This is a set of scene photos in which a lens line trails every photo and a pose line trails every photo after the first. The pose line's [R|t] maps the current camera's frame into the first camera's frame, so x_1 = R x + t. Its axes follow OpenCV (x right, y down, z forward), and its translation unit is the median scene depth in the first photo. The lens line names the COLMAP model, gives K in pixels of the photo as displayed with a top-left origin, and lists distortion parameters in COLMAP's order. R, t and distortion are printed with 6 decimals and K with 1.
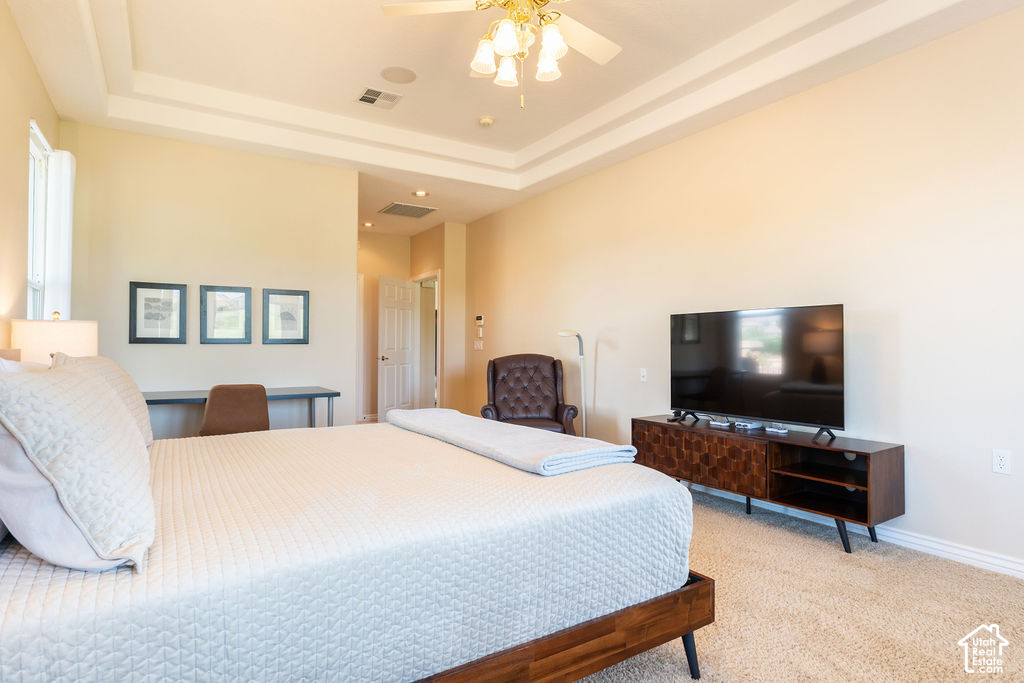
lens RADIAL K [[542.2, 0, 512.0], [0, 542.2, 341.5], [0, 0, 1]] dist [-0.001200, -0.000244]
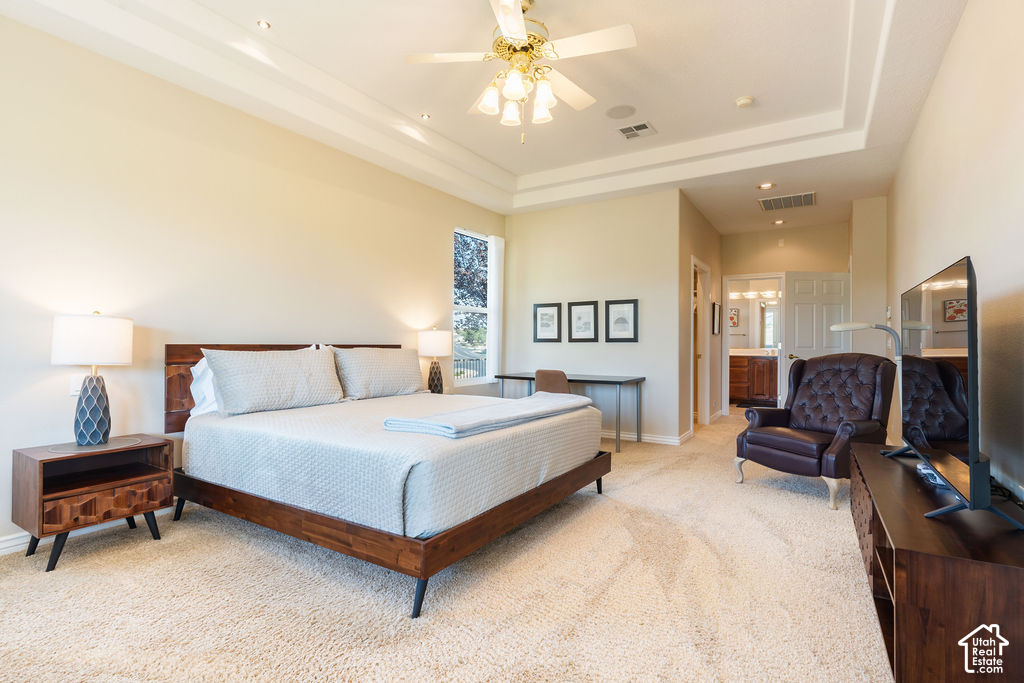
lens RADIAL K [[492.3, 0, 512.0], [0, 492.3, 341.5], [0, 0, 1]] dist [0.002202, 0.000082]
pose [[0.437768, -0.006602, -0.899064, 0.549985], [0.004158, 0.999977, -0.005319, 0.008279], [0.899078, -0.001410, 0.437786, 0.276374]]
